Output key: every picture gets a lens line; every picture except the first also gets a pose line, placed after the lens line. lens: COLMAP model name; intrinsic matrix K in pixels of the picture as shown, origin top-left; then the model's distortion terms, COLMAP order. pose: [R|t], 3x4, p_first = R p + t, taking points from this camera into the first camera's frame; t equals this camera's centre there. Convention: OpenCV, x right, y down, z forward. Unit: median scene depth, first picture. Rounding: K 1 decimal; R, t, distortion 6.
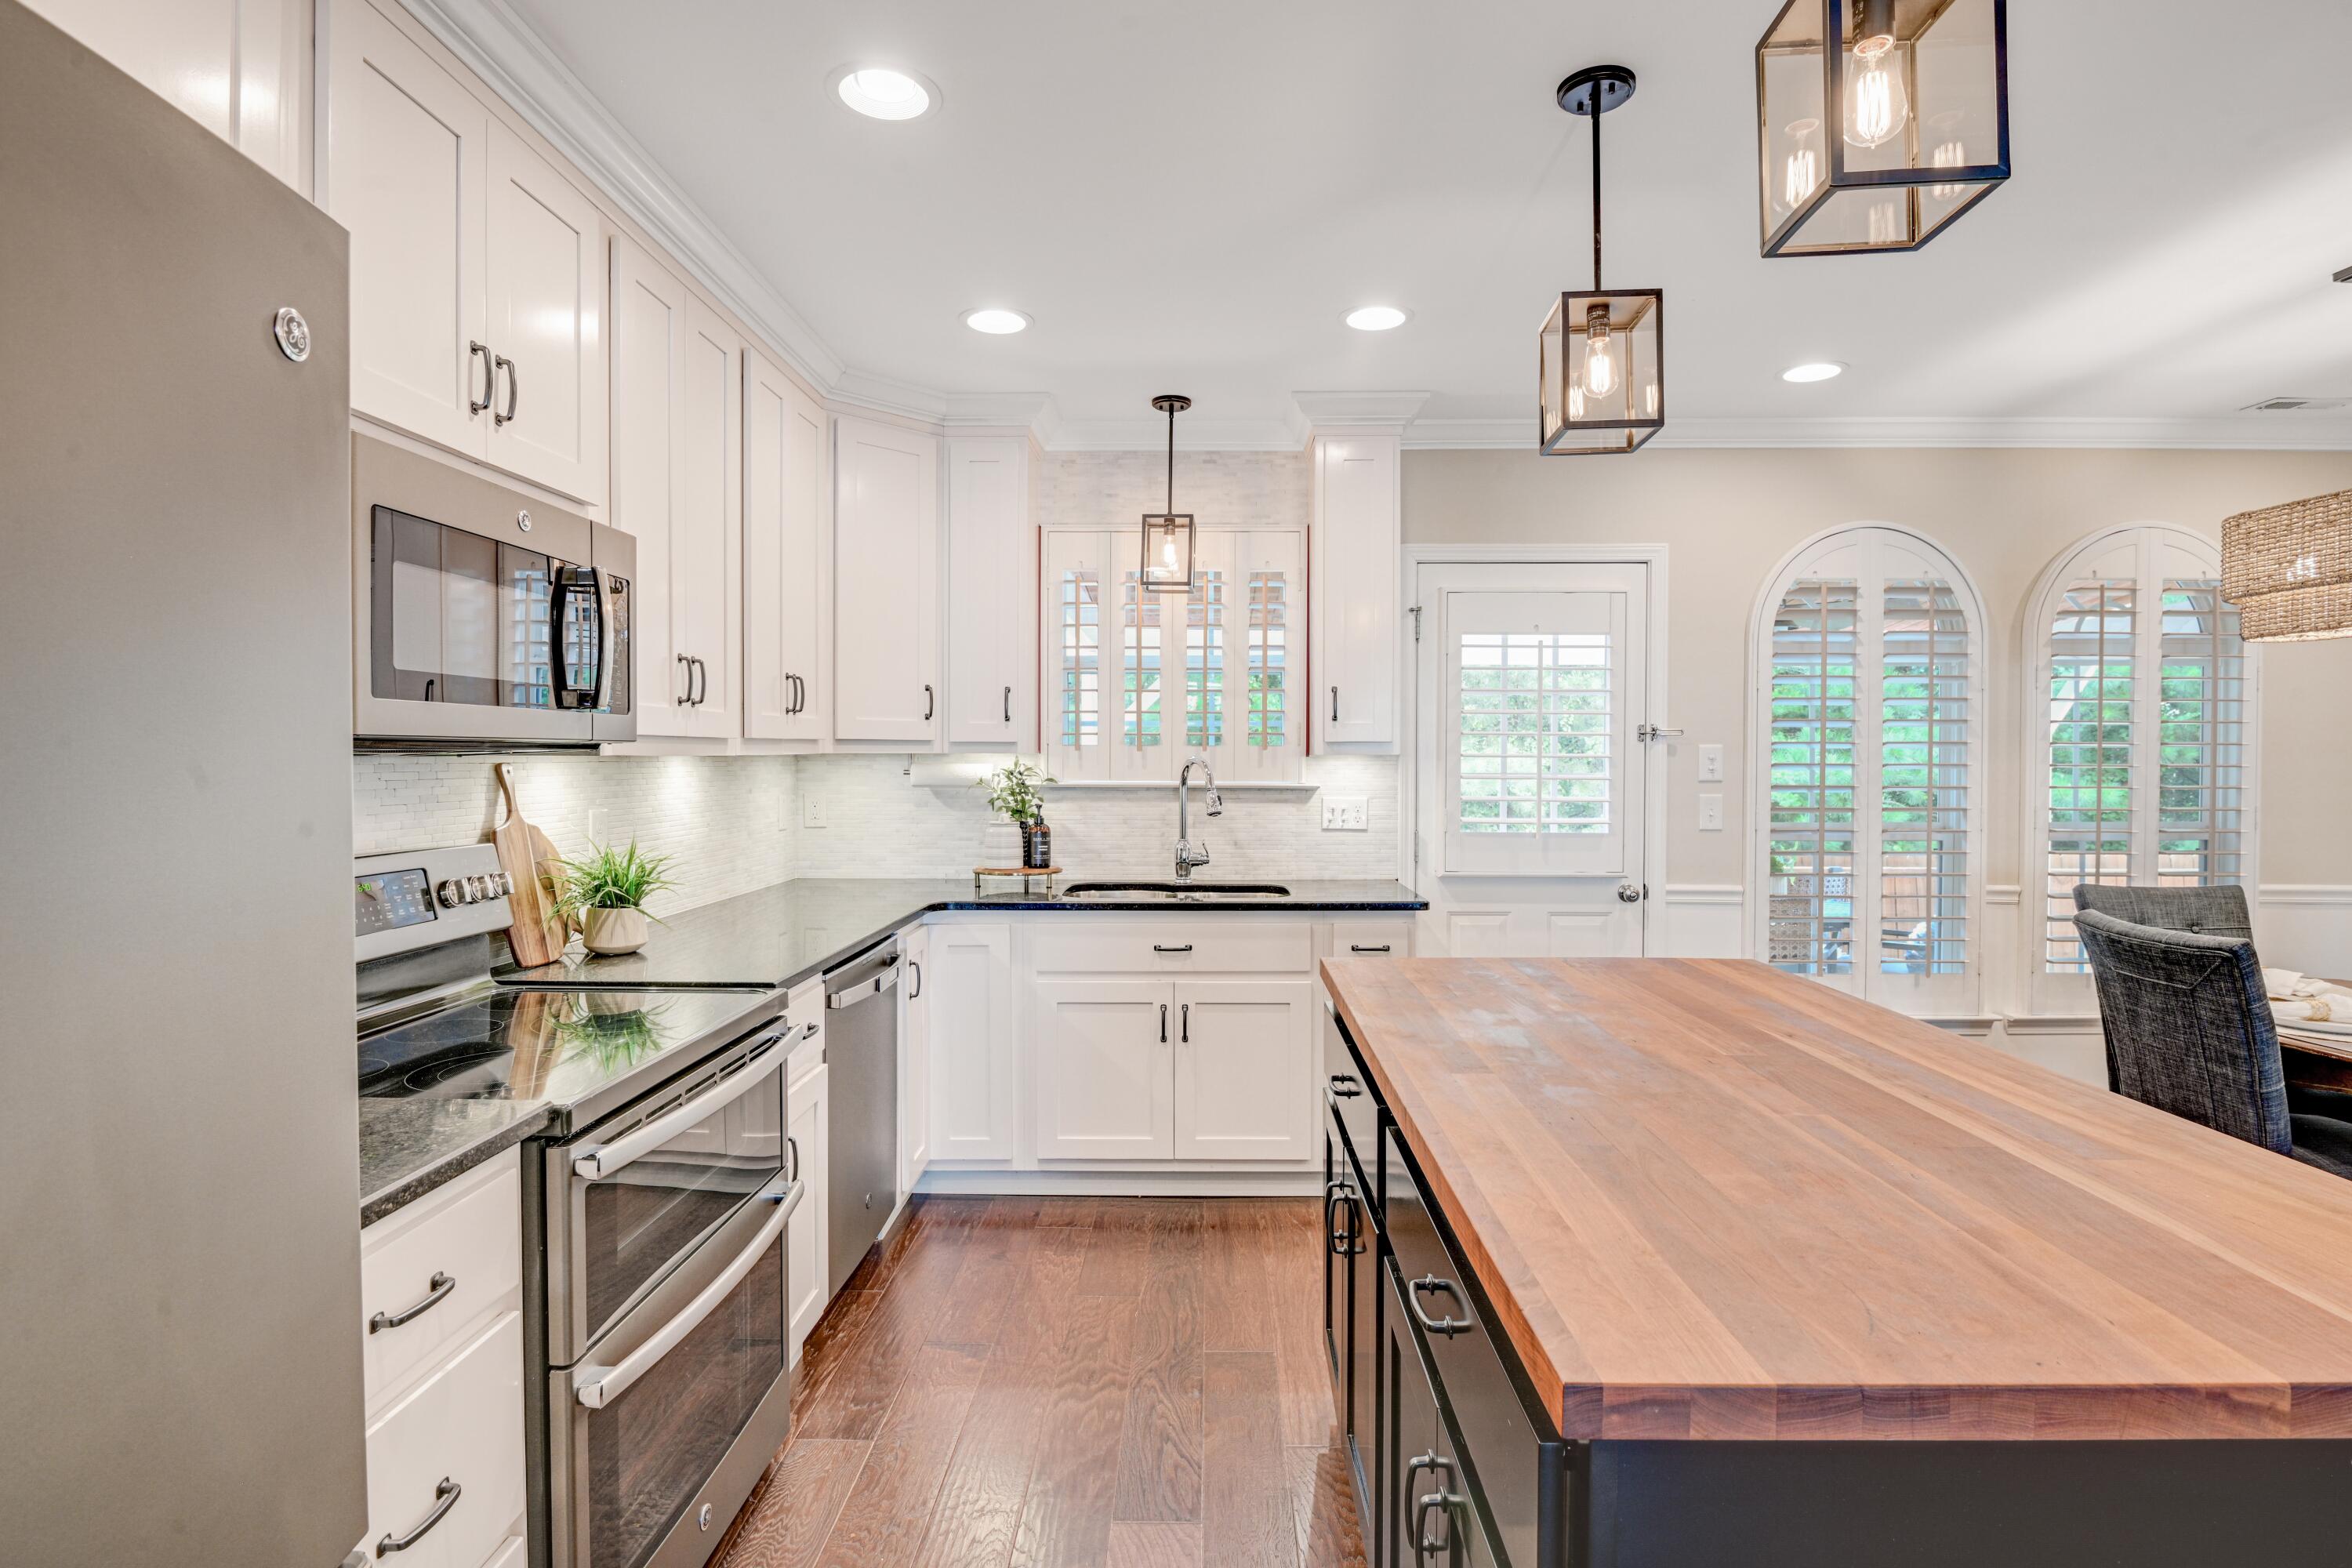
lens RADIAL K [[1152.7, 0, 1178.8], [0, 1152.7, 773.6], [0, 0, 1]] dist [-0.006775, -0.005537]
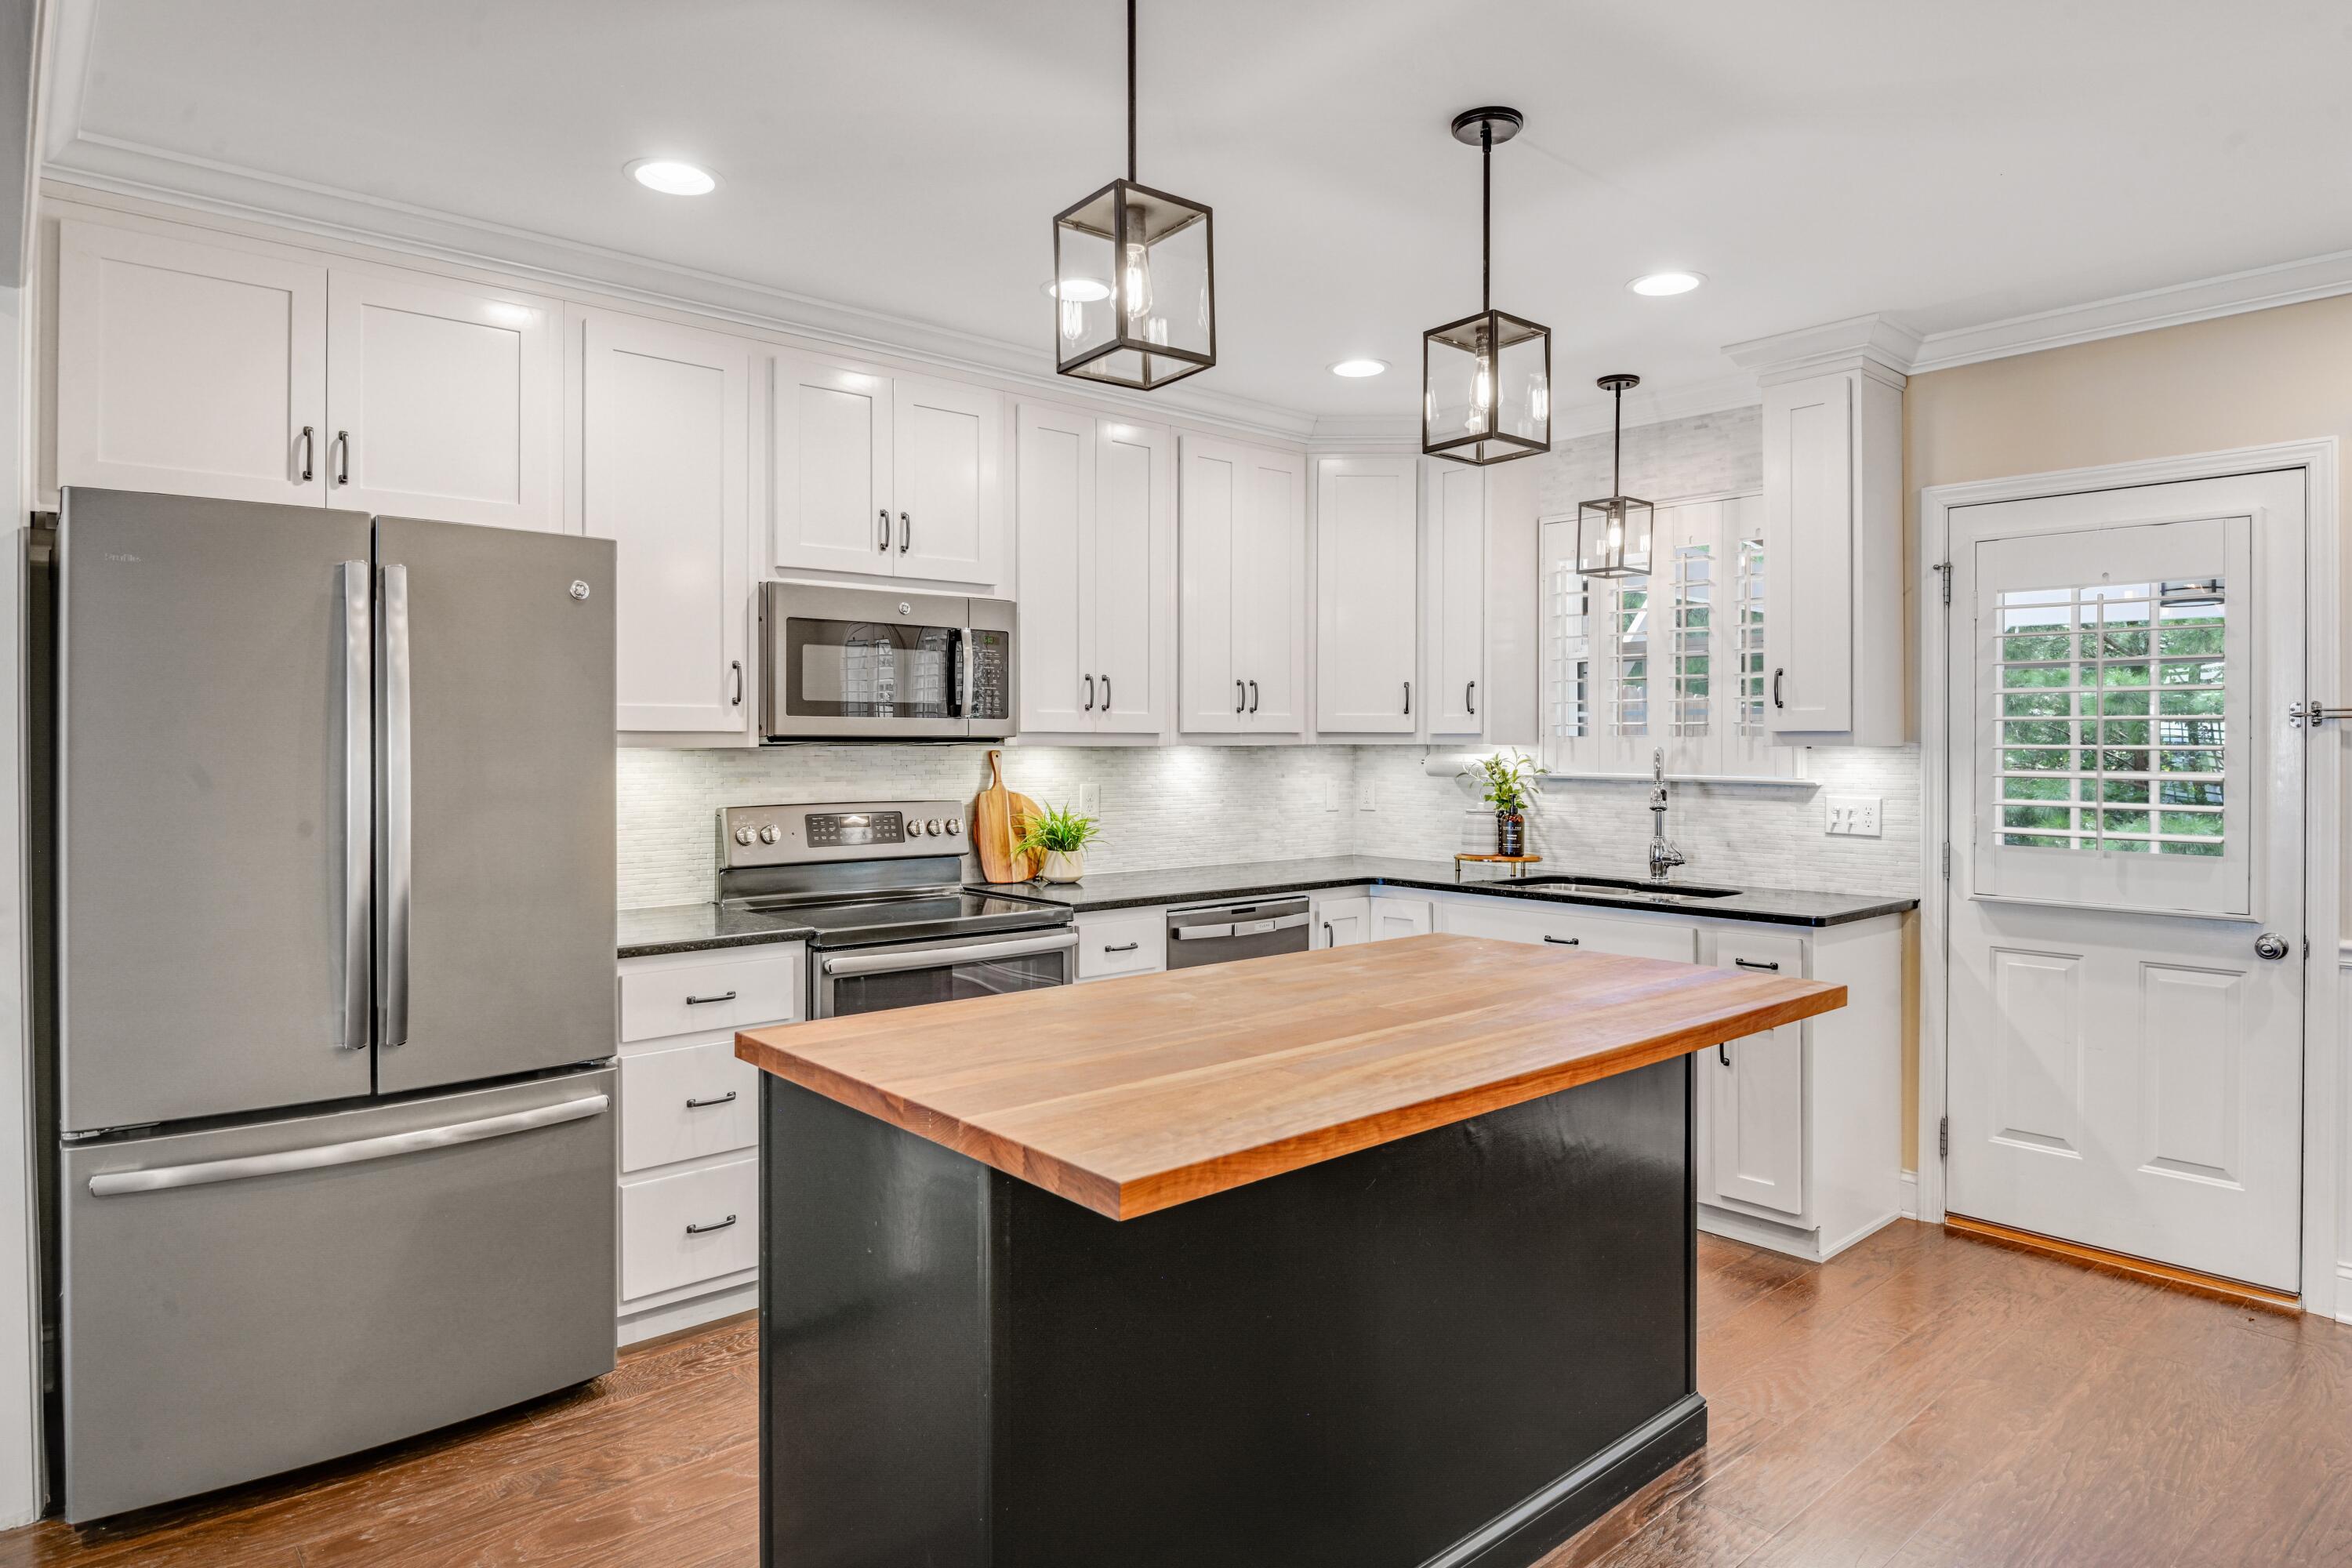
lens RADIAL K [[1341.4, 0, 1182.8], [0, 1341.4, 744.5], [0, 0, 1]] dist [-0.012771, -0.010575]
pose [[0.679366, 0.000207, -0.733799, 0.549001], [-0.013116, 0.999844, -0.011862, 0.000475], [0.733682, 0.017683, 0.679263, -0.023120]]
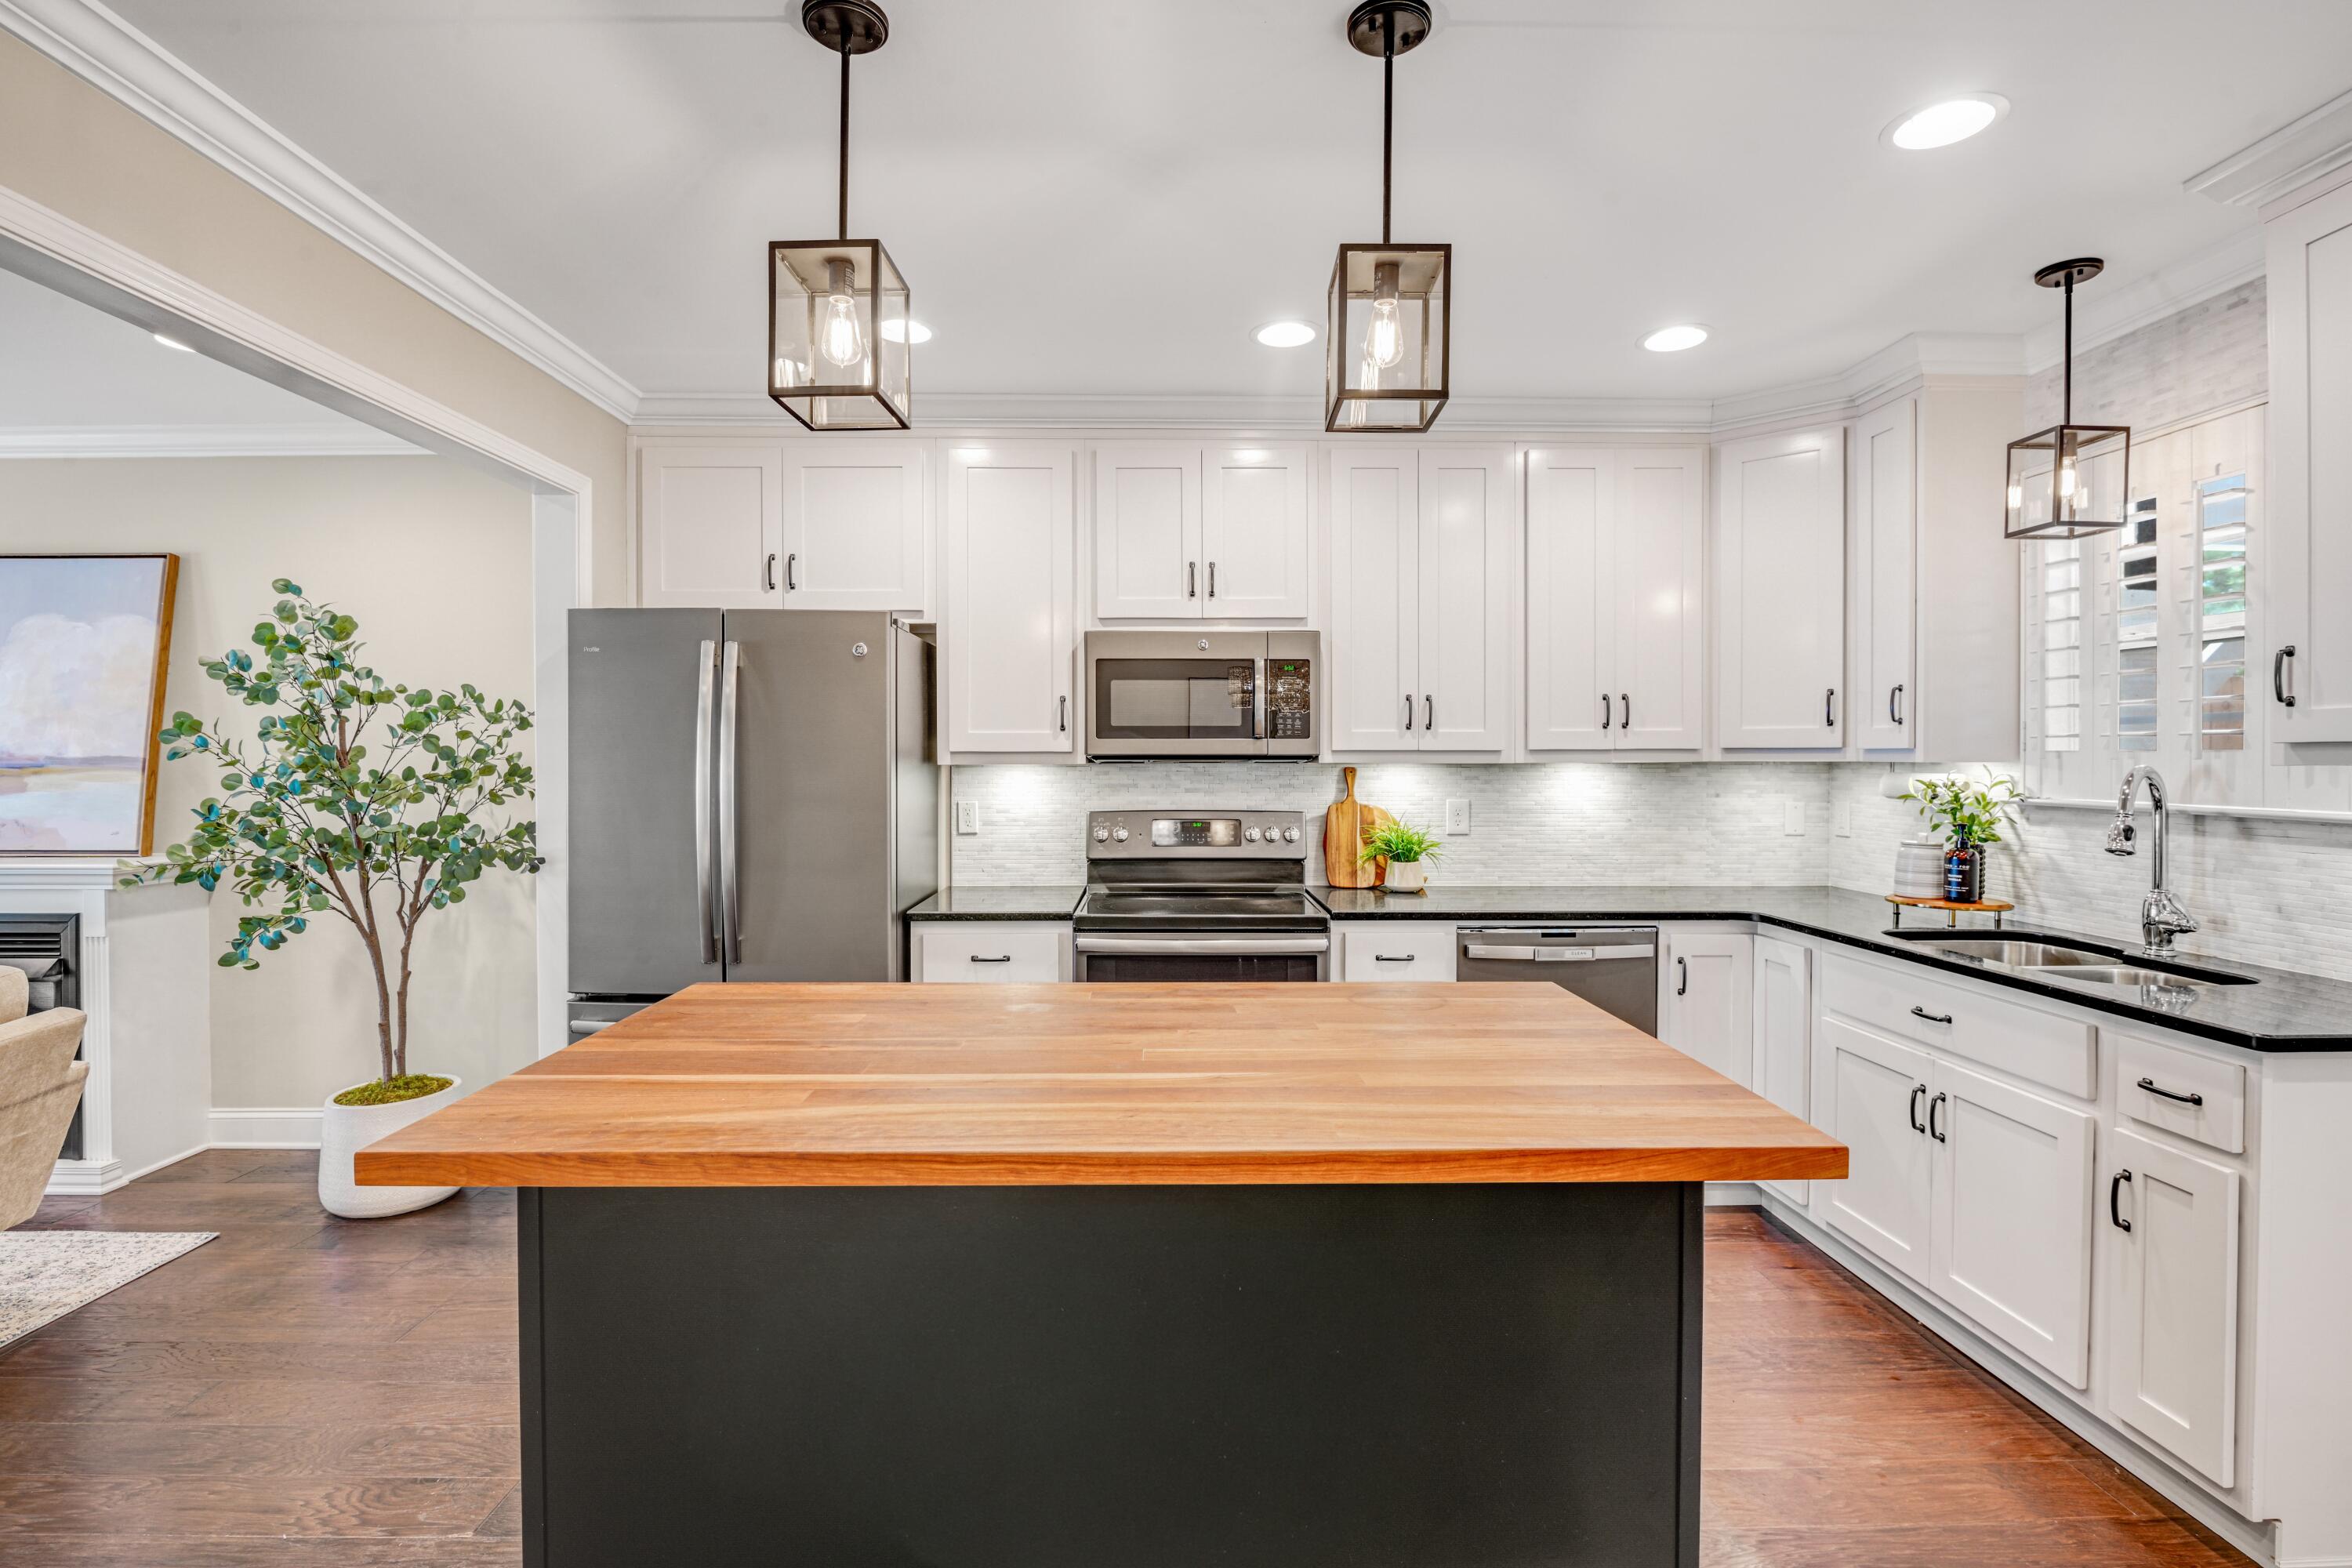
lens RADIAL K [[1080.8, 0, 1182.0], [0, 1080.8, 766.3], [0, 0, 1]] dist [-0.019081, -0.000941]
pose [[0.047545, 0.005807, -0.998852, 0.605467], [-0.016948, 0.999844, 0.005006, -0.008715], [0.998725, 0.016690, 0.047636, 0.409605]]
